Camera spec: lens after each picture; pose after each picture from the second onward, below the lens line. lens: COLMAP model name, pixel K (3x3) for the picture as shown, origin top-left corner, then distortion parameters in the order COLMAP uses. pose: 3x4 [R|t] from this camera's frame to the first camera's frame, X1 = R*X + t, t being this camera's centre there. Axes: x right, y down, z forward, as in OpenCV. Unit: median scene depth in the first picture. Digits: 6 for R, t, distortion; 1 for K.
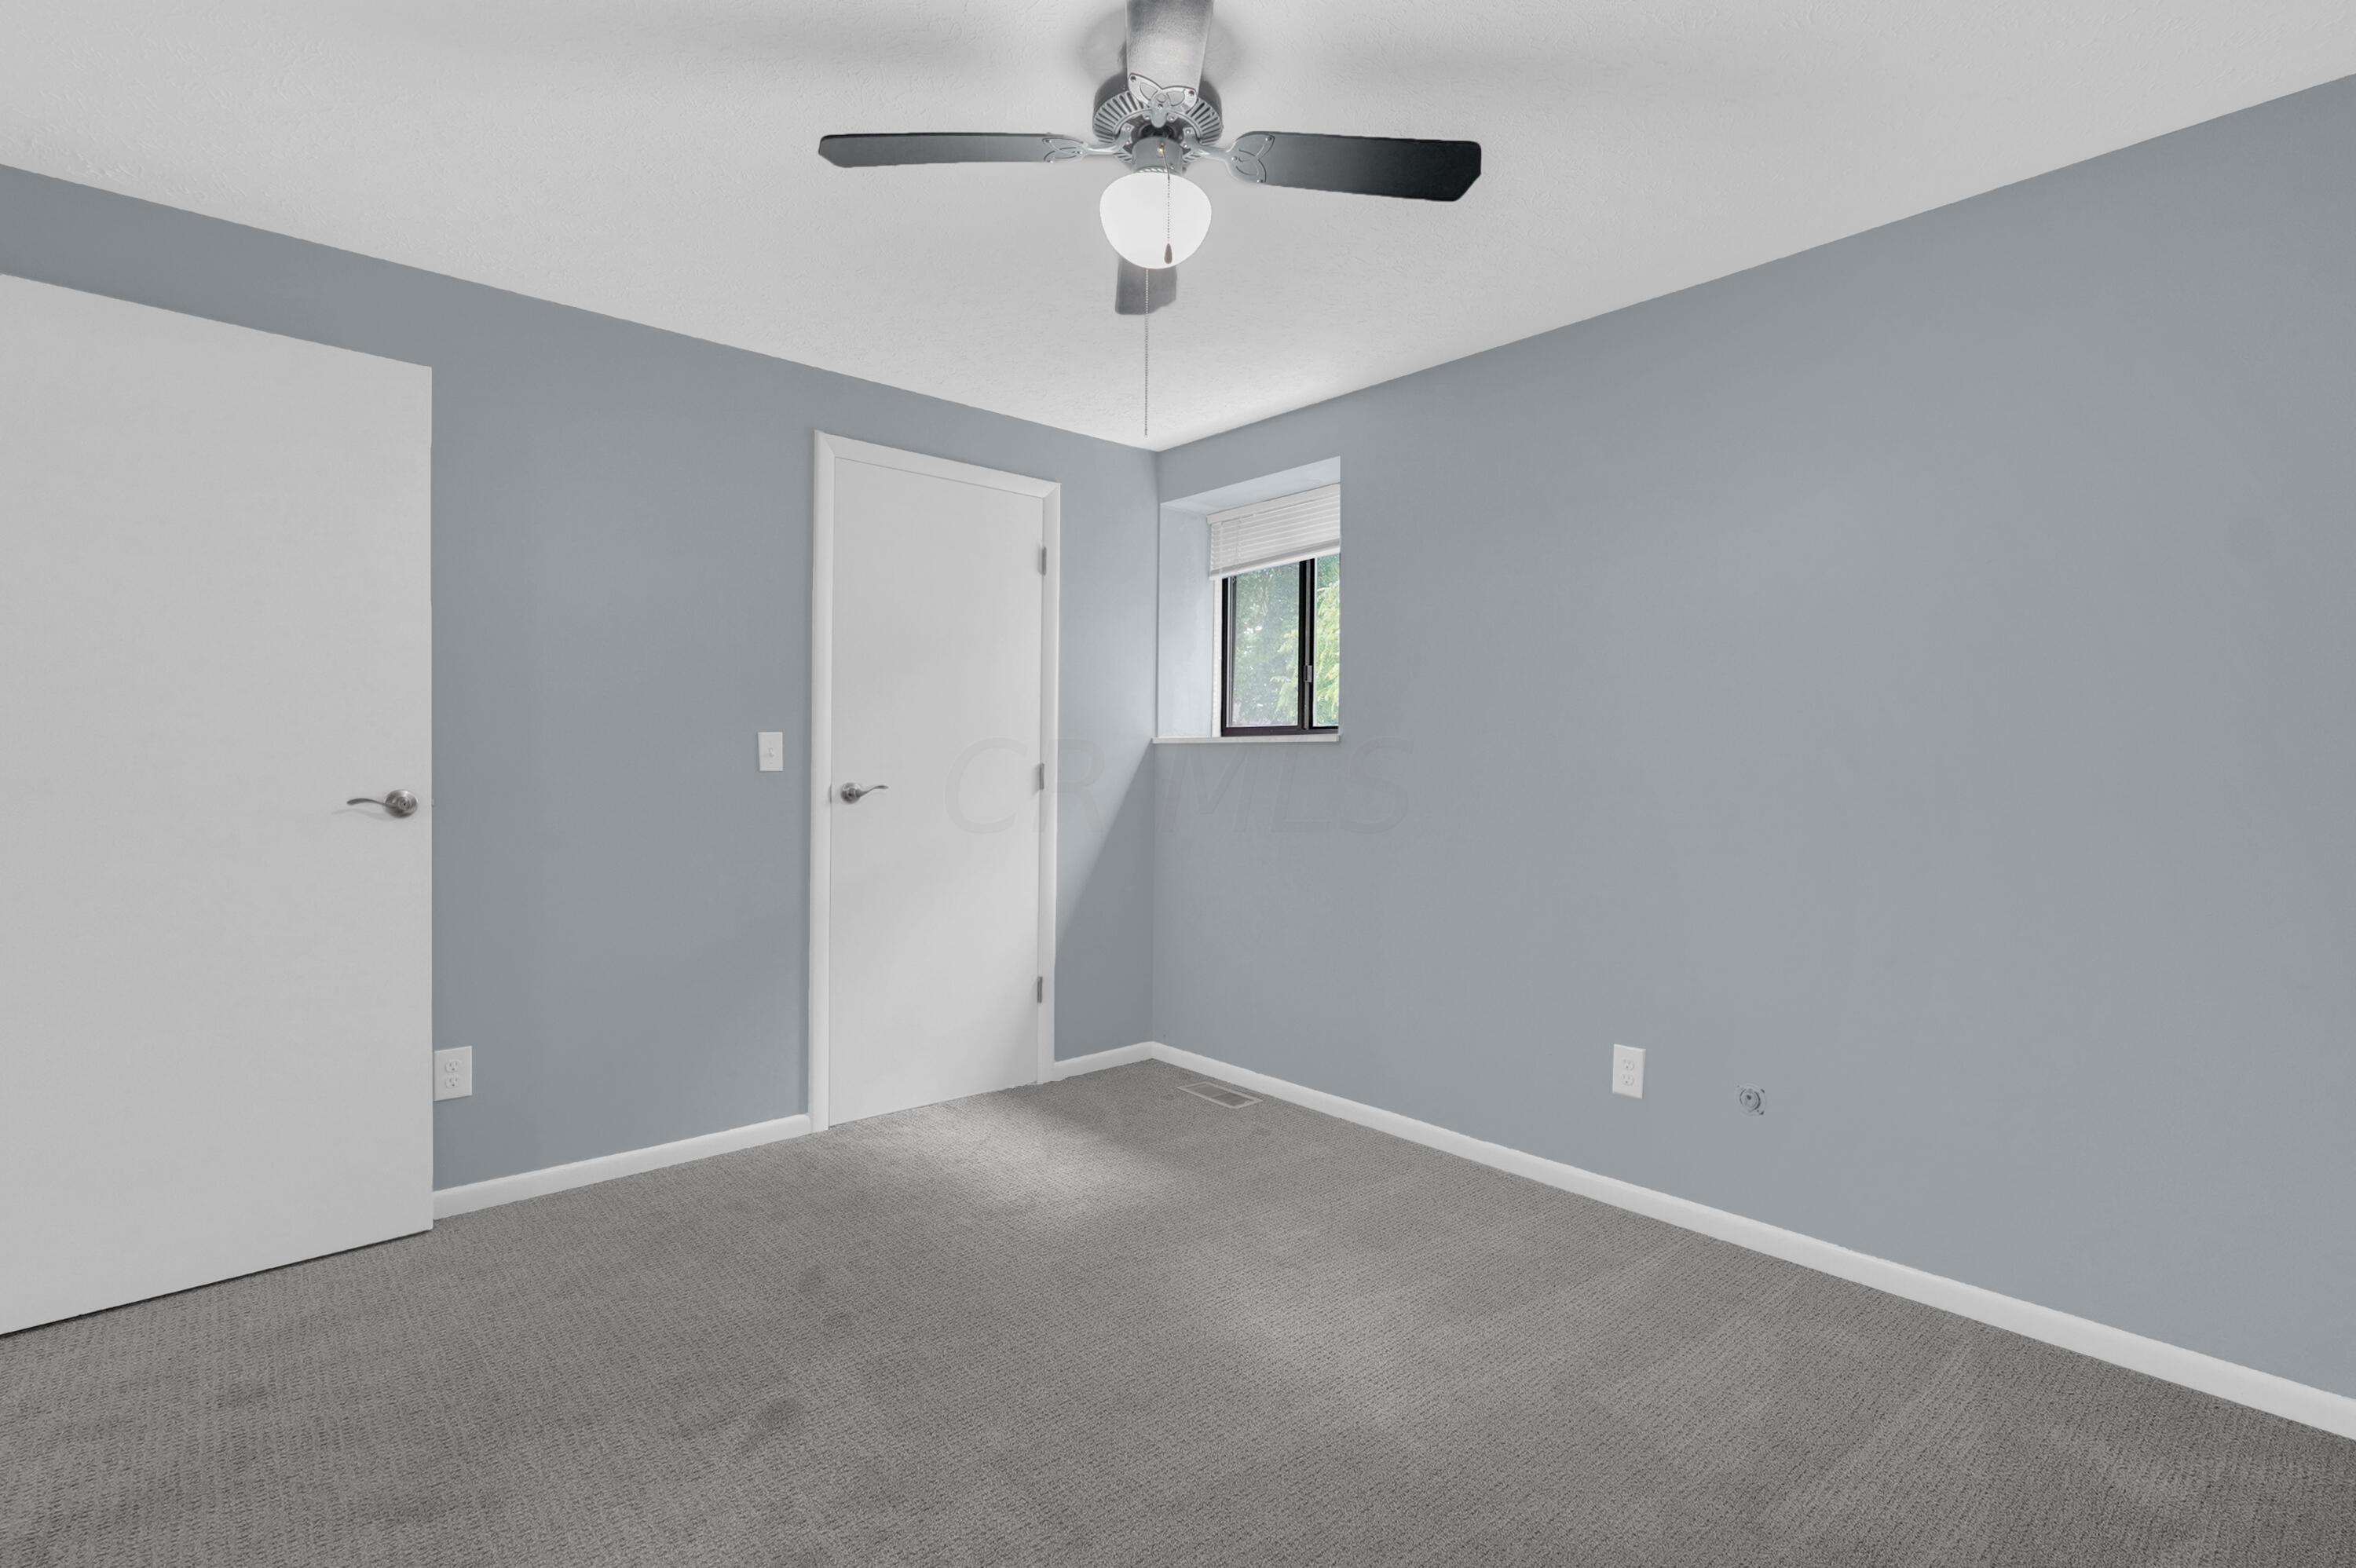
lens RADIAL K [[1118.4, 0, 1170.2], [0, 1118.4, 771.2], [0, 0, 1]] dist [-0.020918, 0.008894]
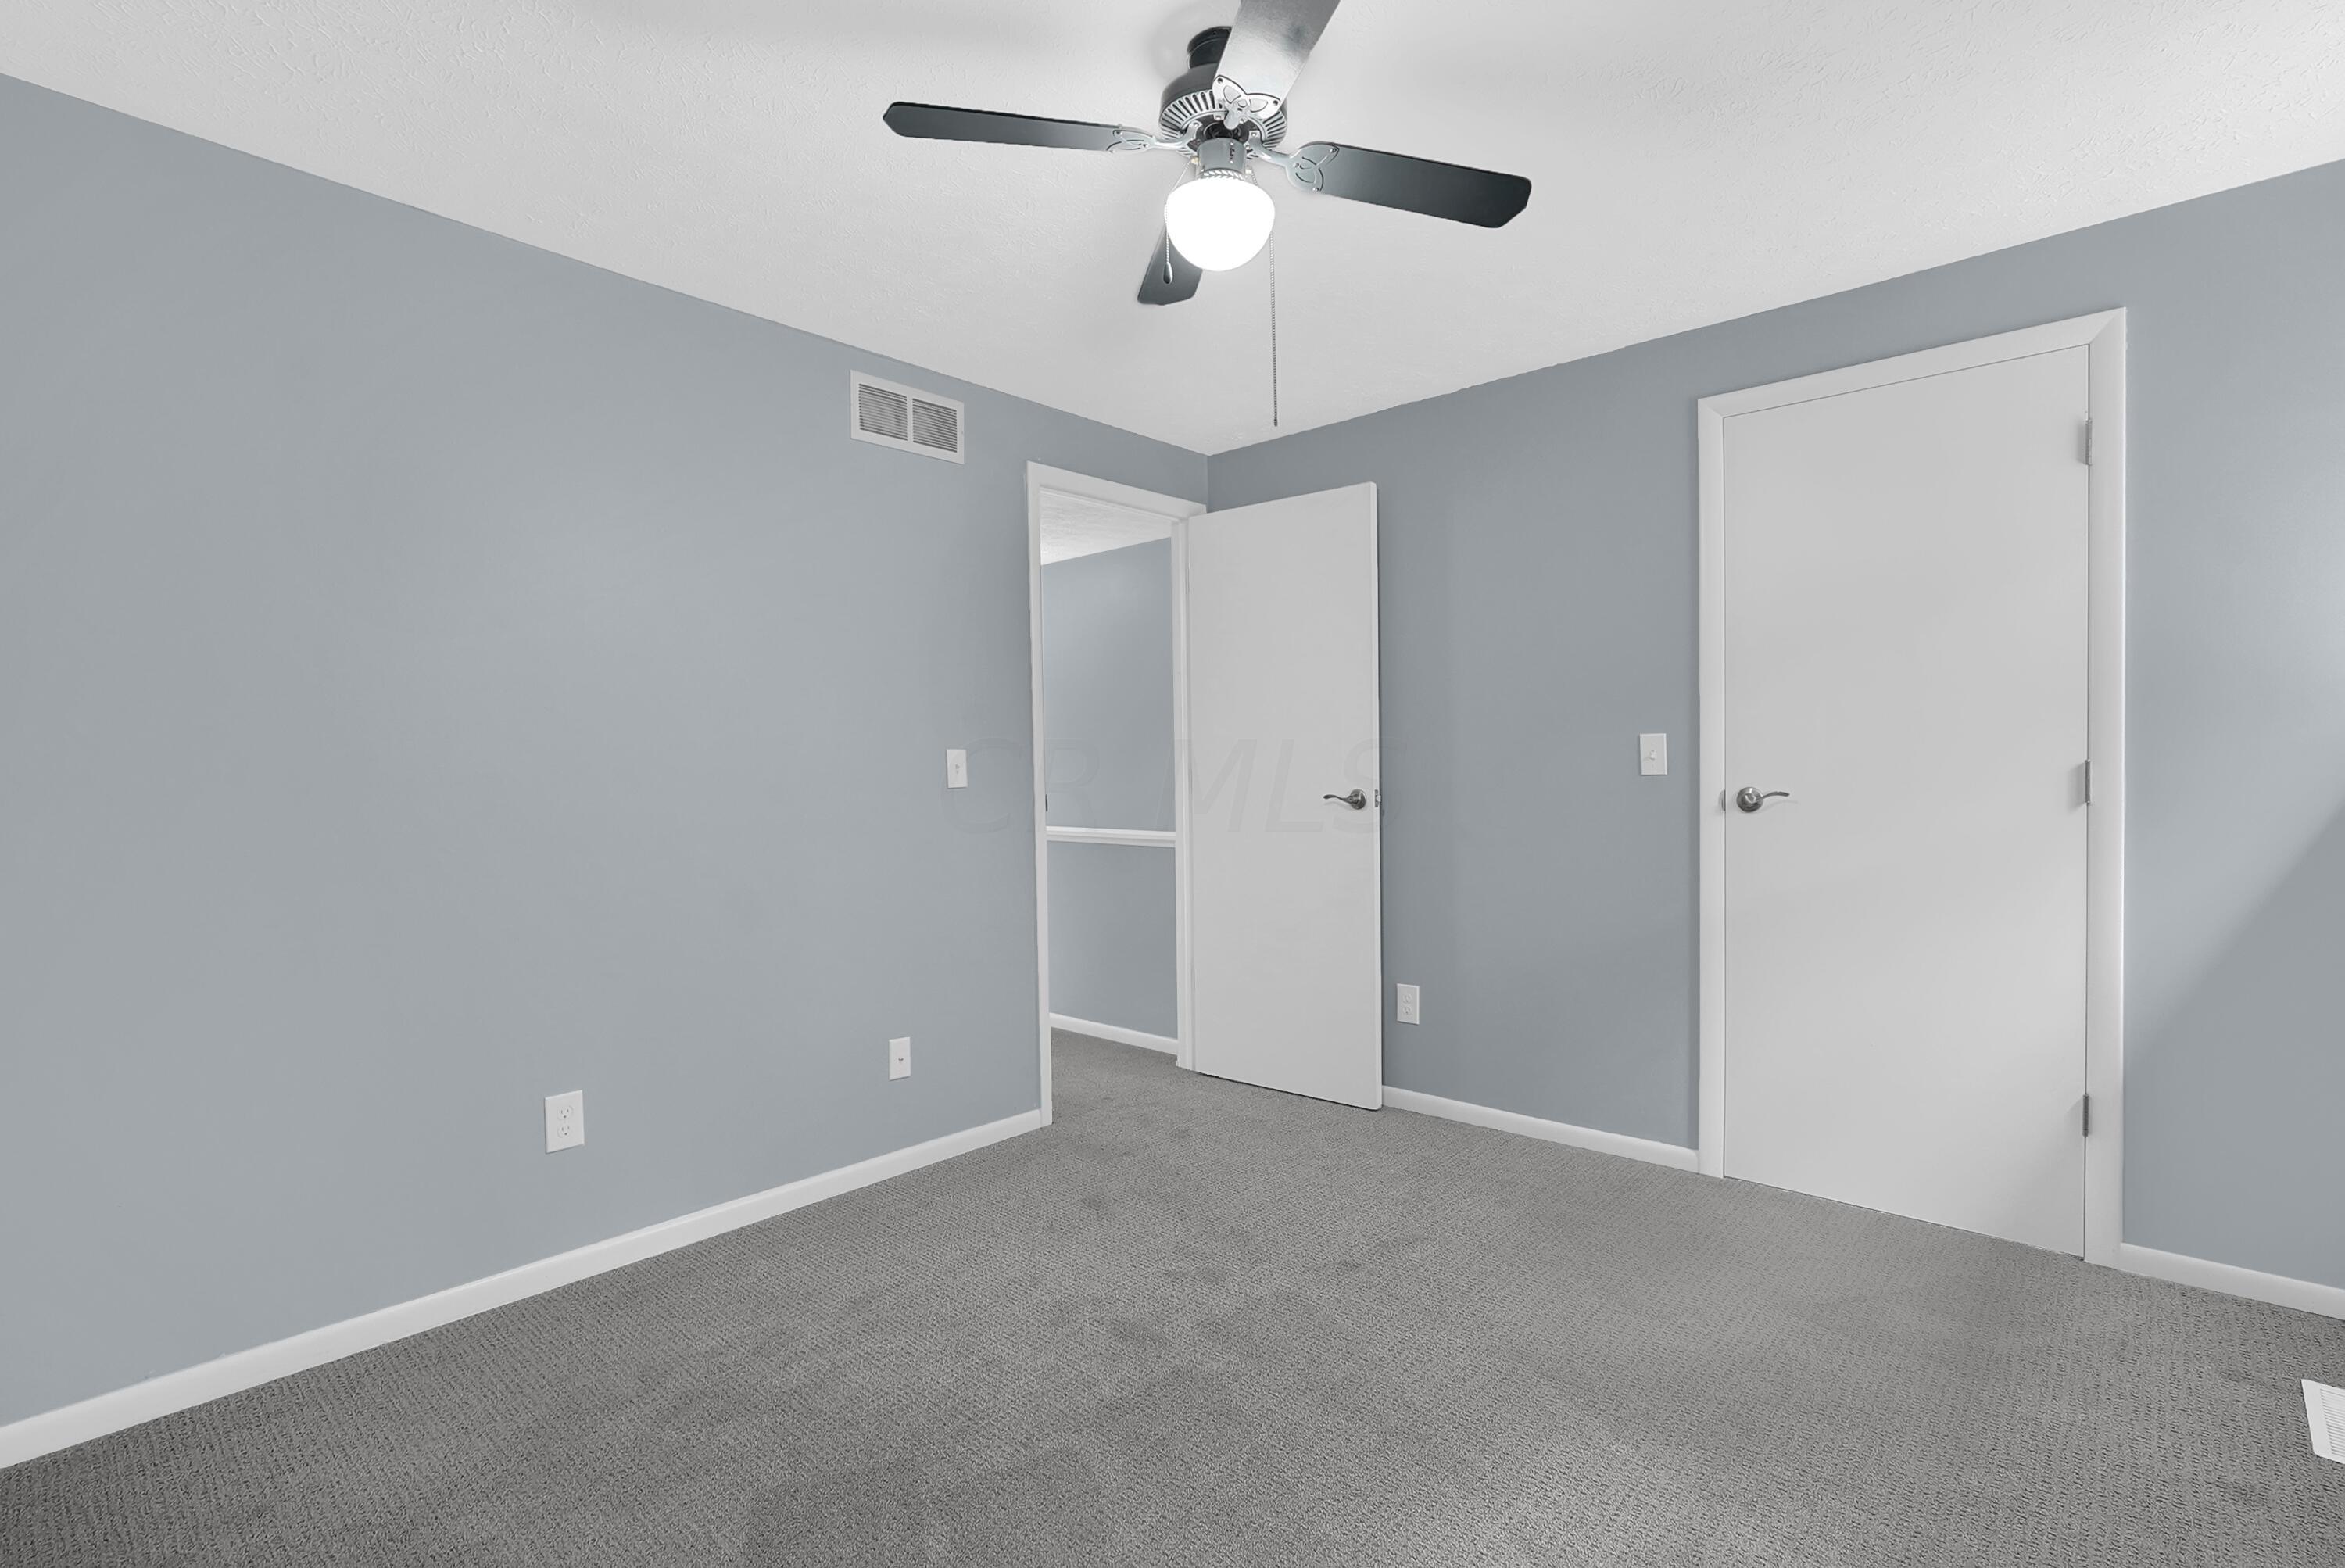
lens RADIAL K [[1113.3, 0, 1164.8], [0, 1113.3, 771.2], [0, 0, 1]] dist [-0.020918, 0.008894]
pose [[0.085455, -0.004547, -0.996332, 0.550197], [0.005485, 0.999977, -0.004093, -0.001528], [0.996327, -0.005115, 0.085478, 0.495640]]
